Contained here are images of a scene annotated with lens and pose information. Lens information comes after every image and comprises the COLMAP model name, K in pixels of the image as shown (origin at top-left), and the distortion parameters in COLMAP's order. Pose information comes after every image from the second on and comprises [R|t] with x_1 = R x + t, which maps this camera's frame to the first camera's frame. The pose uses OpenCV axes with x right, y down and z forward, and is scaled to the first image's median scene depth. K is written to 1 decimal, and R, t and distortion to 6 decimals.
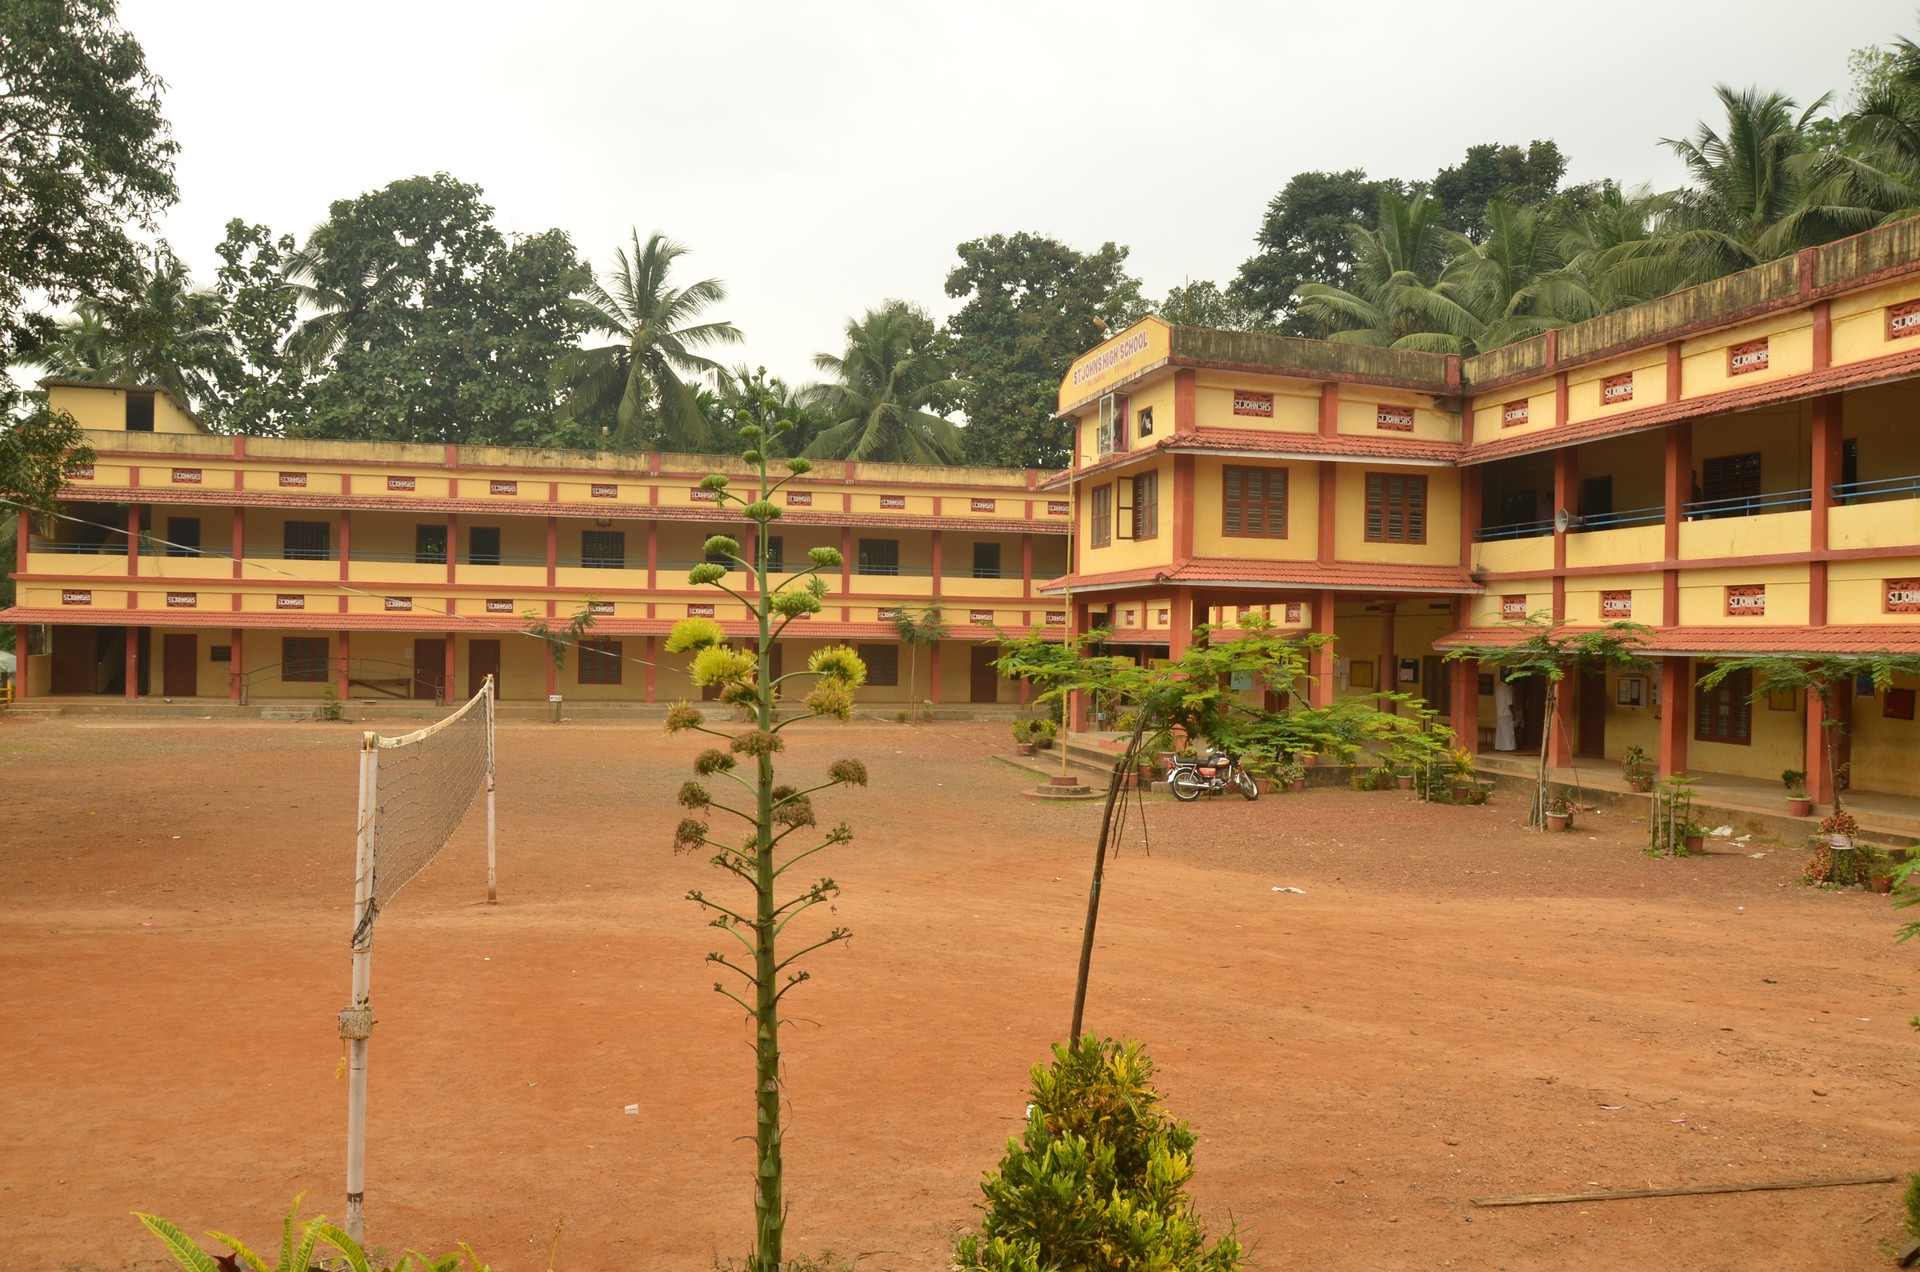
lens RADIAL K [[1464.5, 0, 962.6], [0, 1464.5, 656.0], [0, 0, 1]] dist [-0.053393, 0.009752]
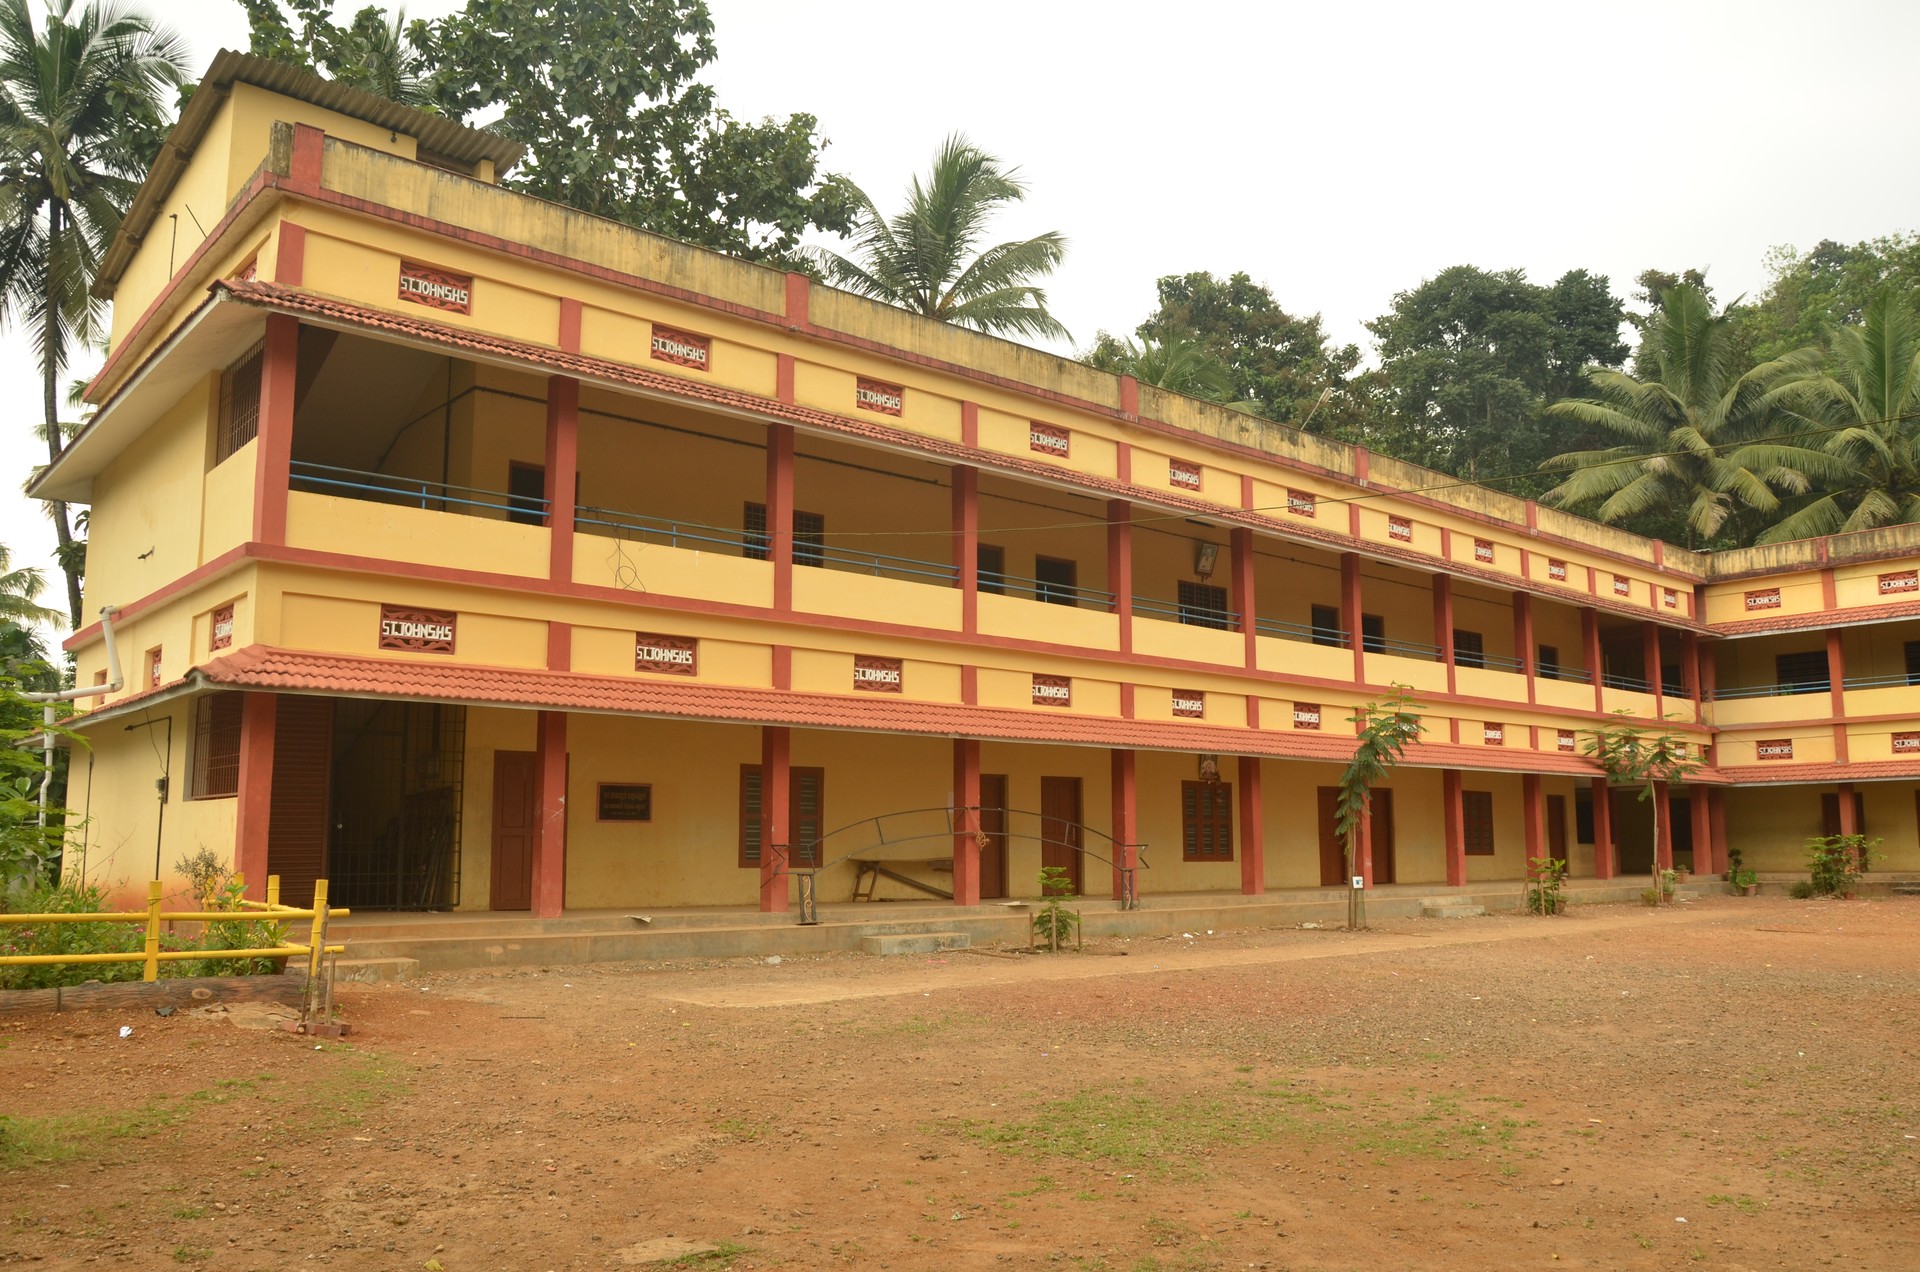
lens RADIAL K [[1472.1, 0, 961.4], [0, 1472.1, 655.8], [0, 0, 1]] dist [-0.054076, 0.011463]
pose [[0.887329, 0.040521, 0.459352, -0.961329], [0.024401, 0.990610, -0.134519, 0.024256], [-0.460490, 0.130572, 0.878009, 0.910530]]
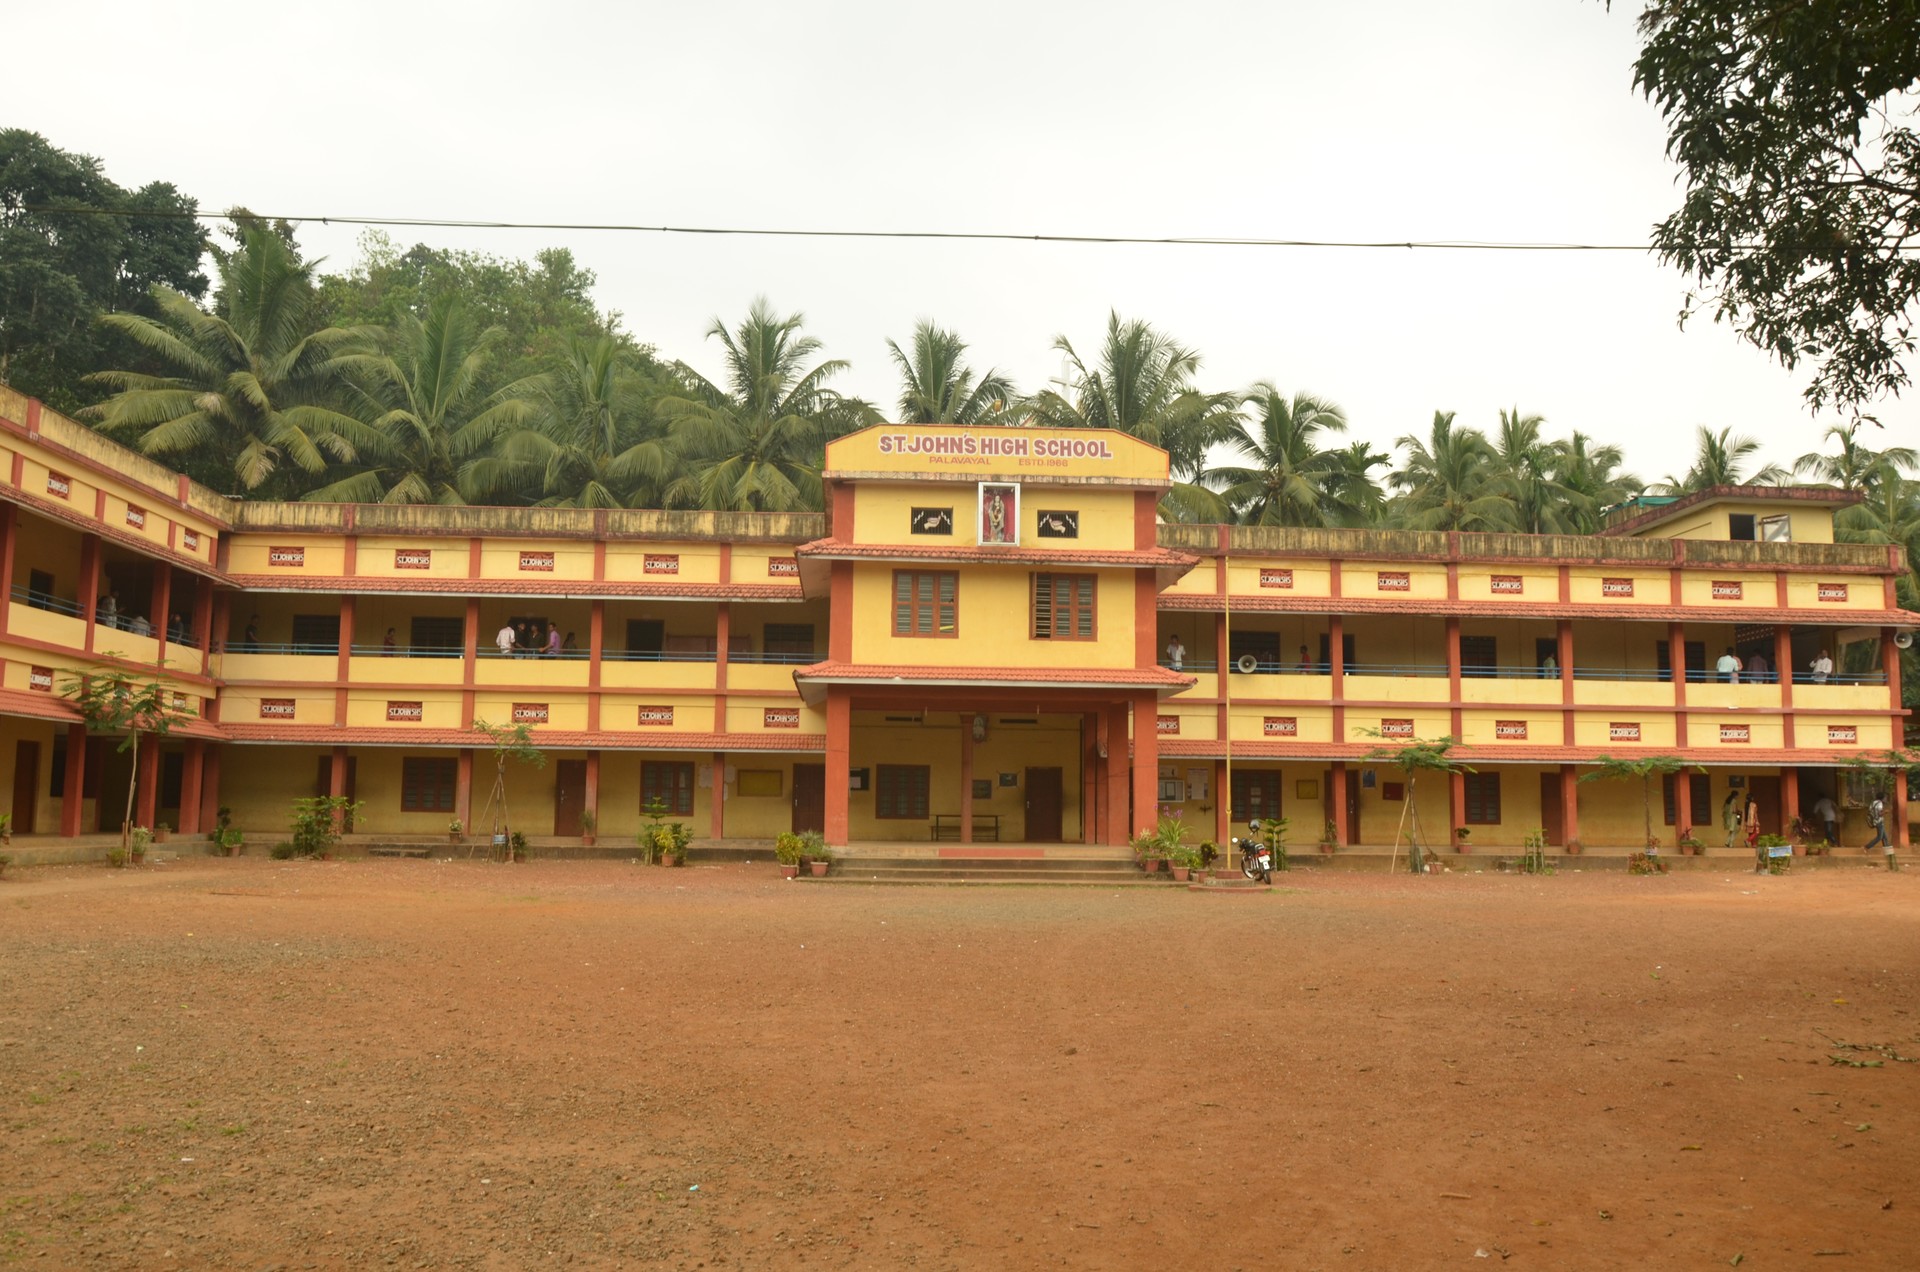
lens RADIAL K [[1465.9, 0, 961.2], [0, 1465.9, 655.4], [0, 0, 1]] dist [-0.054091, 0.006933]
pose [[0.161142, 0.092548, 0.982582, -0.887122], [0.002425, 0.995553, -0.094167, 0.025849], [-0.986928, 0.017557, 0.160201, 0.921996]]
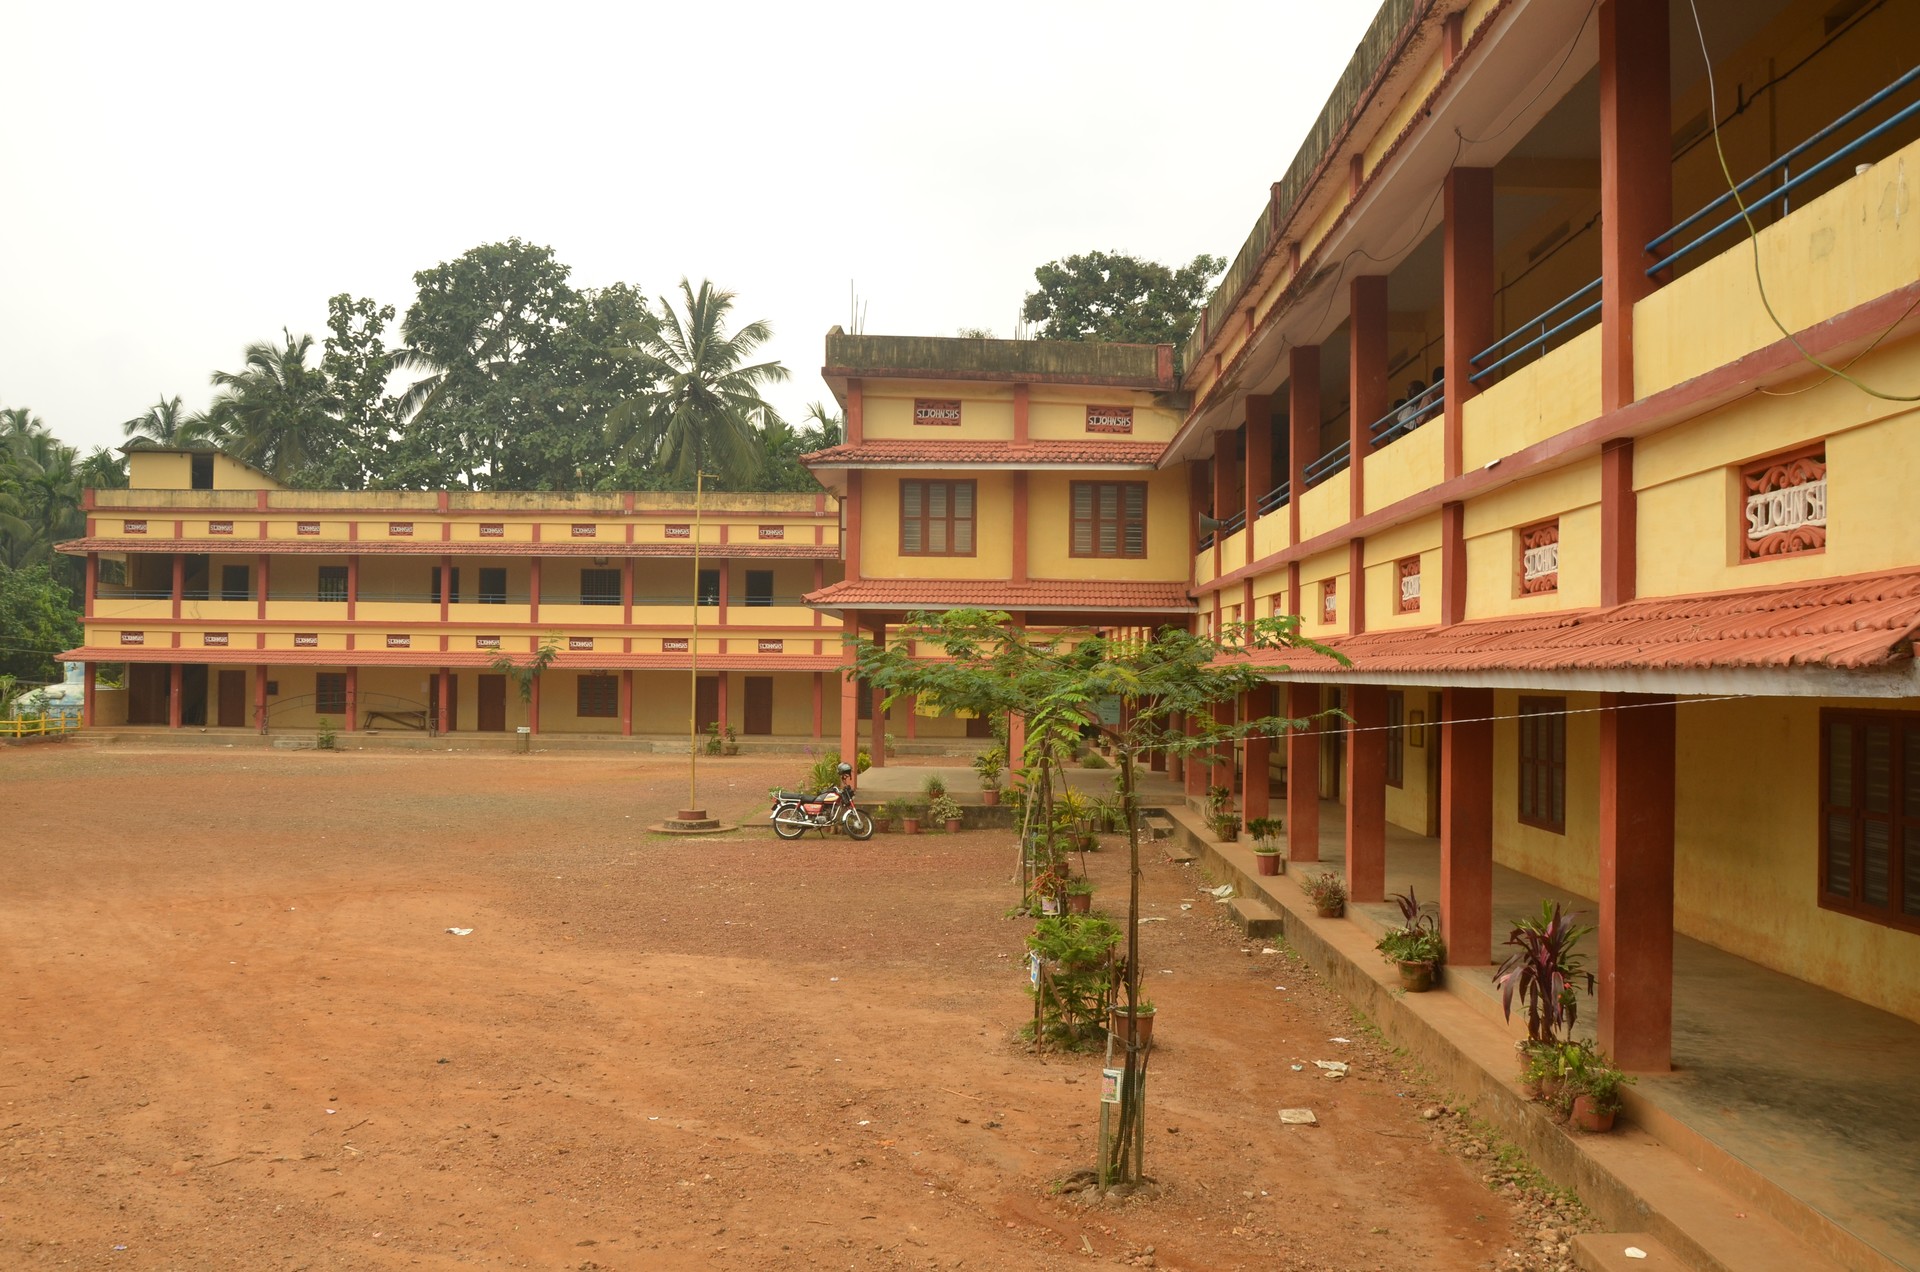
lens RADIAL K [[1467.0, 0, 960.4], [0, 1467.0, 656.0], [0, 0, 1]] dist [-0.054597, 0.009421]
pose [[0.966209, -0.008332, -0.257625, 0.439990], [0.001601, 0.999652, -0.026329, 0.006234], [0.257755, 0.025027, 0.965886, 0.107087]]
